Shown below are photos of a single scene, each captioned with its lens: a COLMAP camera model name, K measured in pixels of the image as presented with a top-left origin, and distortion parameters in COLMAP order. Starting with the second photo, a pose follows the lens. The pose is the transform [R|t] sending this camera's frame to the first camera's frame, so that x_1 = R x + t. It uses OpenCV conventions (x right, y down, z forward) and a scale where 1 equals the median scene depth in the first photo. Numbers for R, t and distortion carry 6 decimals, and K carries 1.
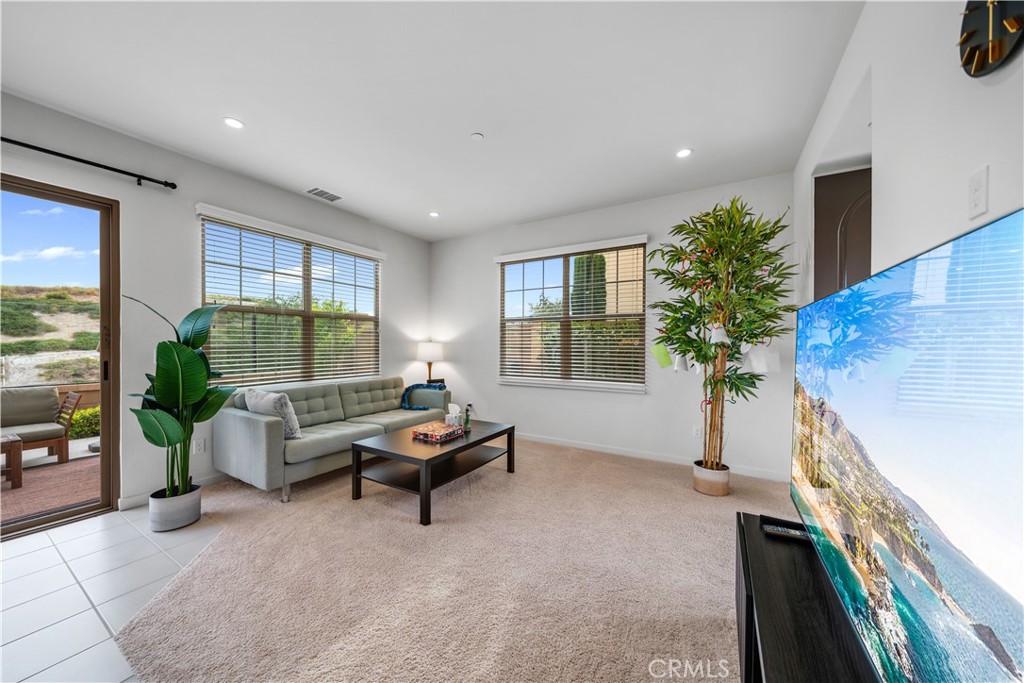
lens RADIAL K [[352.6, 0, 509.0], [0, 352.6, 346.2], [0, 0, 1]] dist [-0.005720, 0.000027]
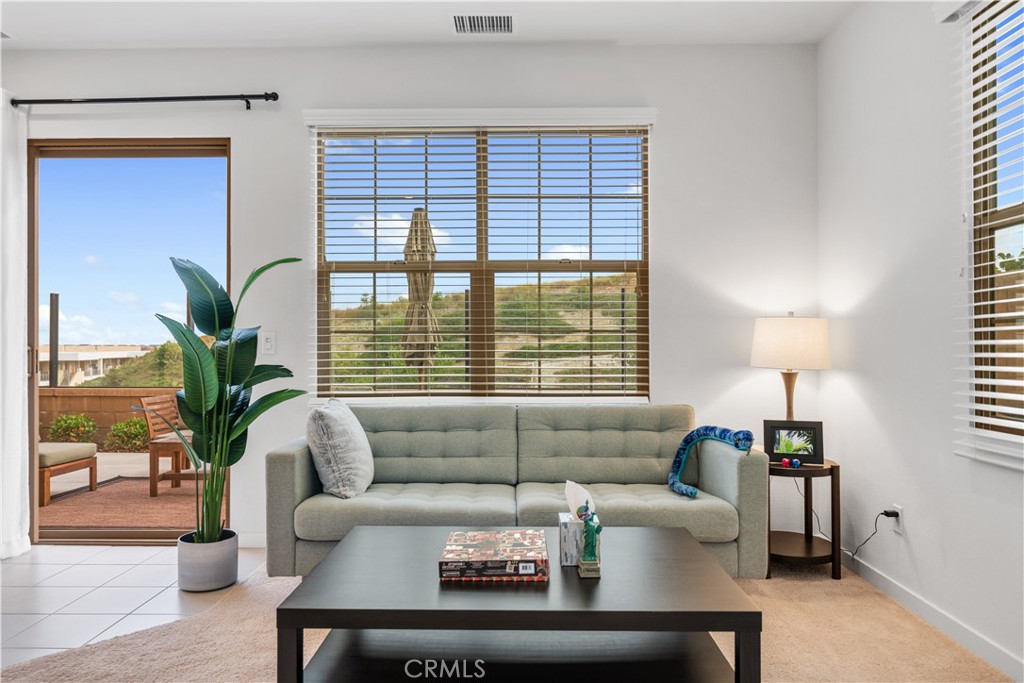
lens RADIAL K [[685.4, 0, 508.7], [0, 685.4, 344.3], [0, 0, 1]] dist [-0.000124, 0.001587]
pose [[0.496012, -0.007785, -0.868281, 0.283162], [-0.002616, 0.999942, -0.010460, 0.028892], [0.868312, 0.007460, 0.495963, 0.471385]]
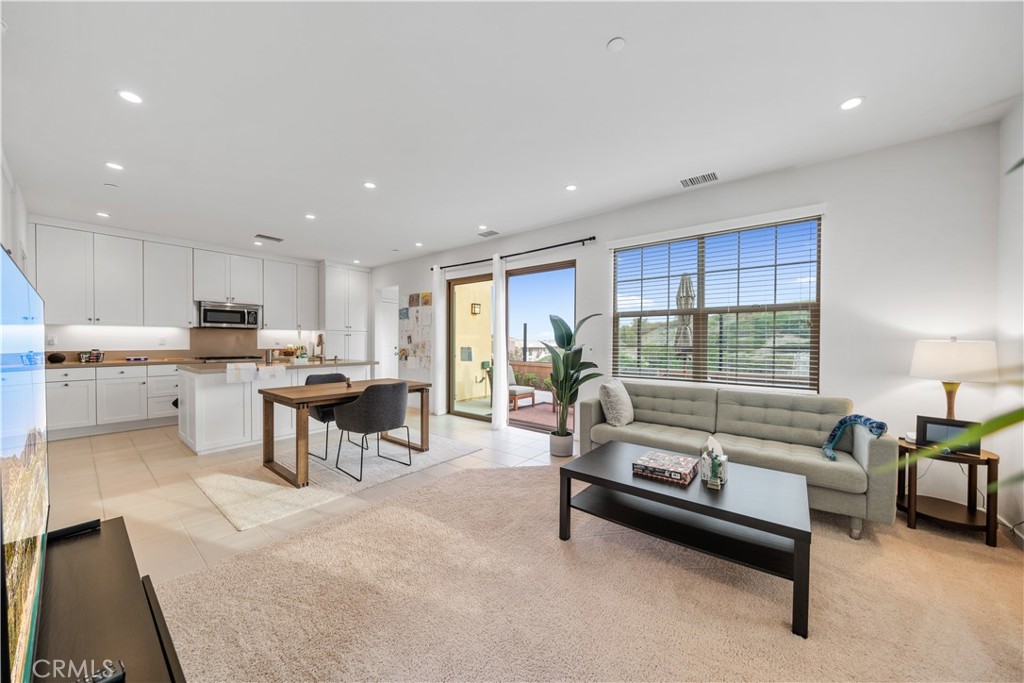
lens RADIAL K [[352.6, 0, 509.0], [0, 352.6, 346.2], [0, 0, 1]] dist [-0.005720, 0.000027]
pose [[-0.138801, 0.009768, -0.990272, 0.386585], [-0.011054, 0.999874, 0.011412, -0.002825], [0.990259, 0.012530, -0.138675, 0.548475]]
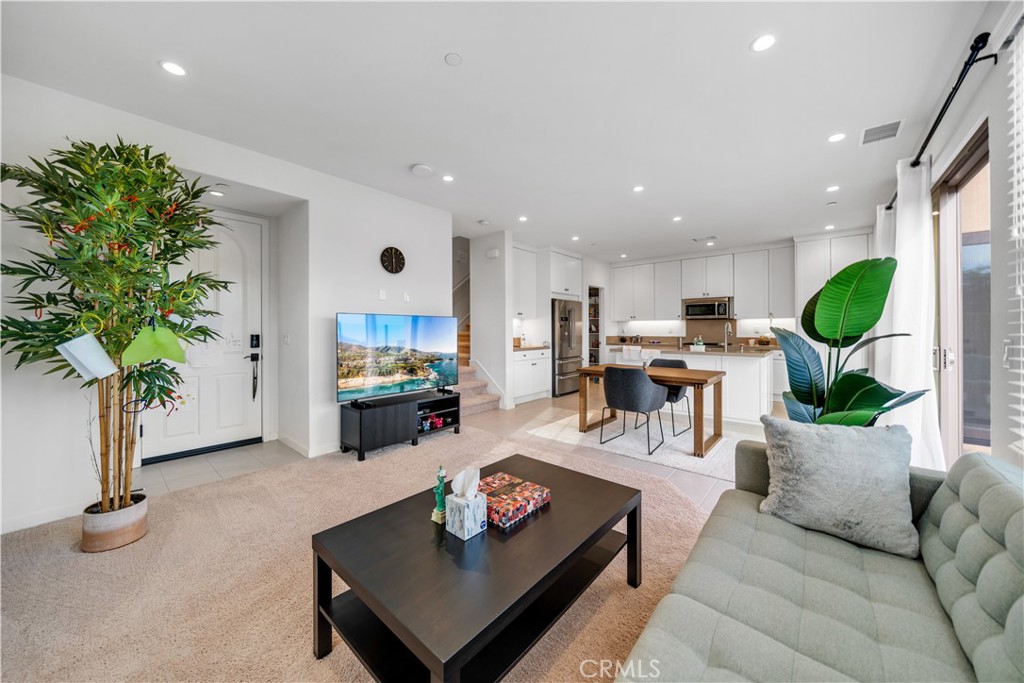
lens RADIAL K [[363.7, 0, 513.4], [0, 363.7, 327.6], [0, 0, 1]] dist [-0.000877, -0.000031]
pose [[-0.985500, -0.001225, 0.169669, -0.213000], [-0.000923, 0.999998, 0.001859, -0.008242], [-0.169671, 0.001675, -0.985499, 1.083300]]
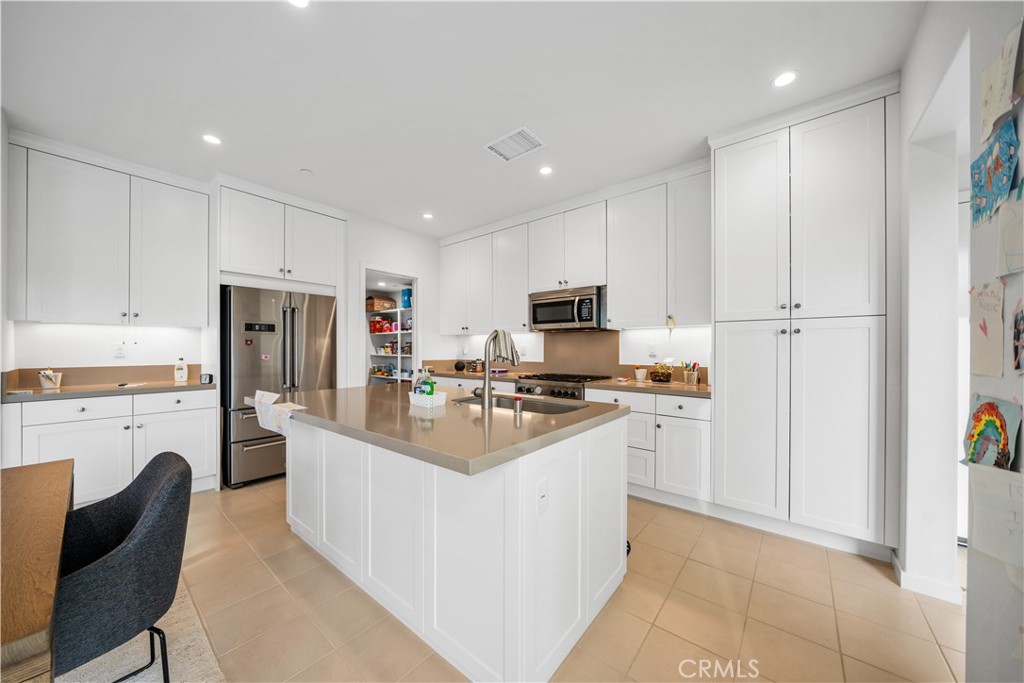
lens RADIAL K [[352.6, 0, 509.0], [0, 352.6, 346.2], [0, 0, 1]] dist [-0.005720, 0.000027]
pose [[-0.987988, -0.003100, 0.154497, -0.797044], [-0.003530, 0.999991, -0.002507, -0.003290], [-0.154487, -0.003022, -0.987990, 0.160462]]
